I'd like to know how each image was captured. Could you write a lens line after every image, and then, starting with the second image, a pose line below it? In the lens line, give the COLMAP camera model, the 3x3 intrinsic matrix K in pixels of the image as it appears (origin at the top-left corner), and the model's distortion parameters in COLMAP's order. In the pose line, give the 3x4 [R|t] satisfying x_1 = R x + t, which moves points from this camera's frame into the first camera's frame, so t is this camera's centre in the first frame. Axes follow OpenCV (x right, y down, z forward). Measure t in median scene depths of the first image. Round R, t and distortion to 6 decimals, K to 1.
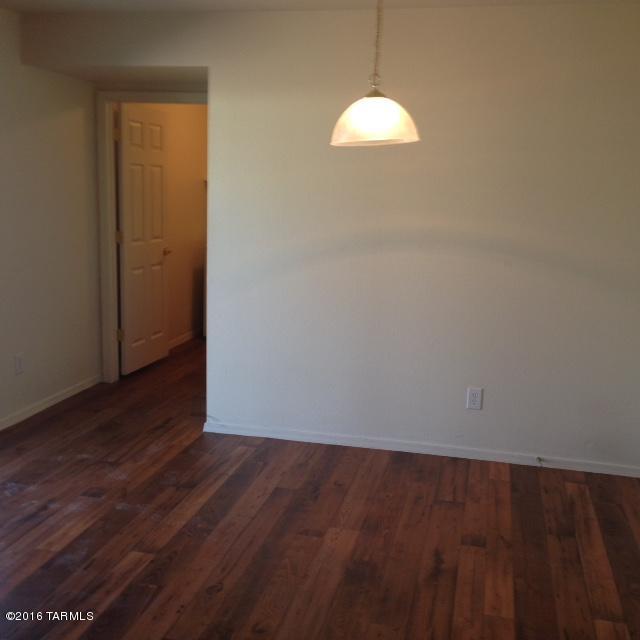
lens RADIAL K [[790.4, 0, 322.6], [0, 790.4, 290.6], [0, 0, 1]] dist [0.083959, -0.021229]
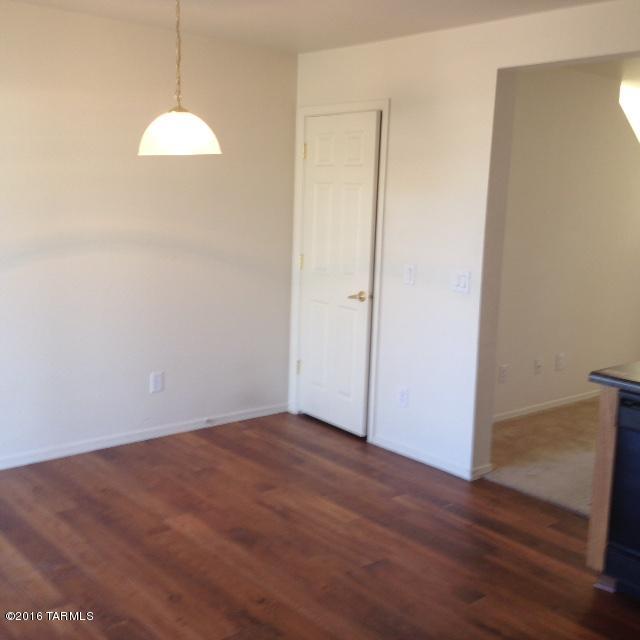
lens RADIAL K [[790.4, 0, 322.6], [0, 790.4, 290.6], [0, 0, 1]] dist [0.083959, -0.021229]
pose [[0.592355, -0.110317, 0.798089, -0.674821], [0.090980, 0.993404, 0.069789, -0.057333], [-0.800524, 0.031270, 0.598484, 0.196039]]
